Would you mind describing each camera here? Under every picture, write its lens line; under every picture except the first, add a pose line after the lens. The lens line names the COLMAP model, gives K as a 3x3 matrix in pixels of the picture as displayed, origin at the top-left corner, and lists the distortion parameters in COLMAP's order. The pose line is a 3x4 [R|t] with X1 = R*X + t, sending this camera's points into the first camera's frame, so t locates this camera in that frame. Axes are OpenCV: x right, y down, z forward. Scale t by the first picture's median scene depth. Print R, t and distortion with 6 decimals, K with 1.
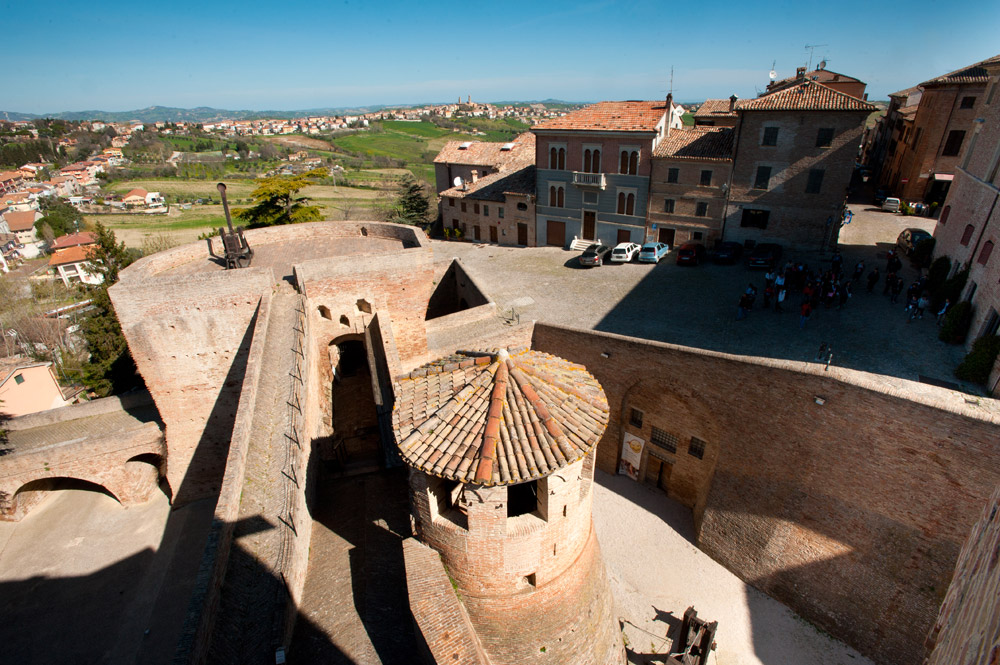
lens RADIAL K [[598.1, 0, 476.5], [0, 598.1, 331.4], [0, 0, 1]] dist [-0.088928, 0.053361]
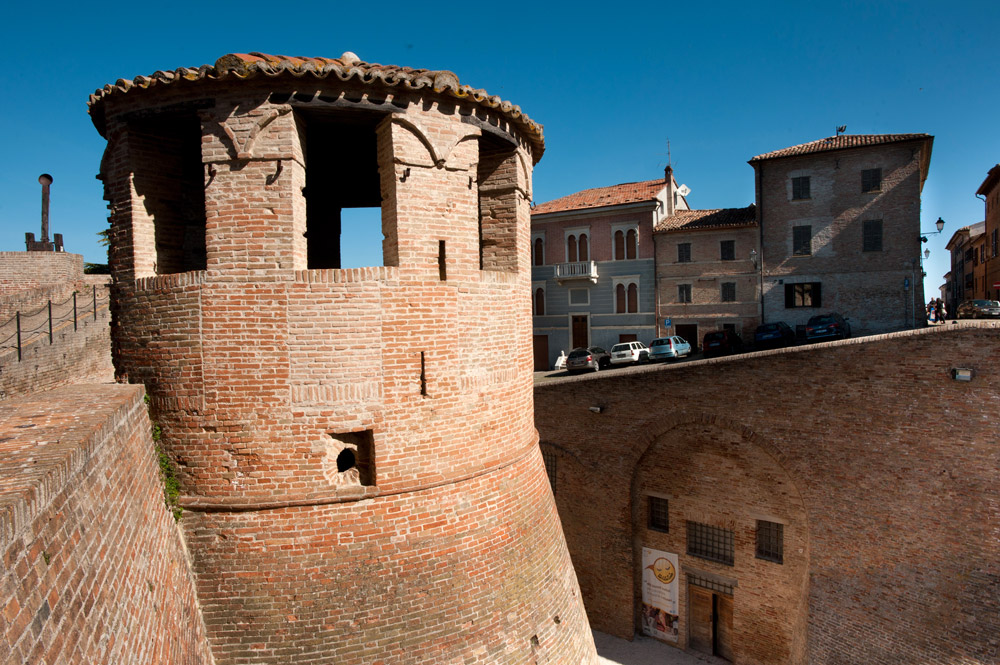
lens RADIAL K [[732.1, 0, 501.2], [0, 732.1, 300.4], [0, 0, 1]] dist [-0.046981, 0.072225]
pose [[0.999485, 0.014480, 0.028639, 0.083056], [0.001495, 0.870443, -0.492268, 0.279665], [-0.032057, 0.492057, 0.869973, 0.253286]]
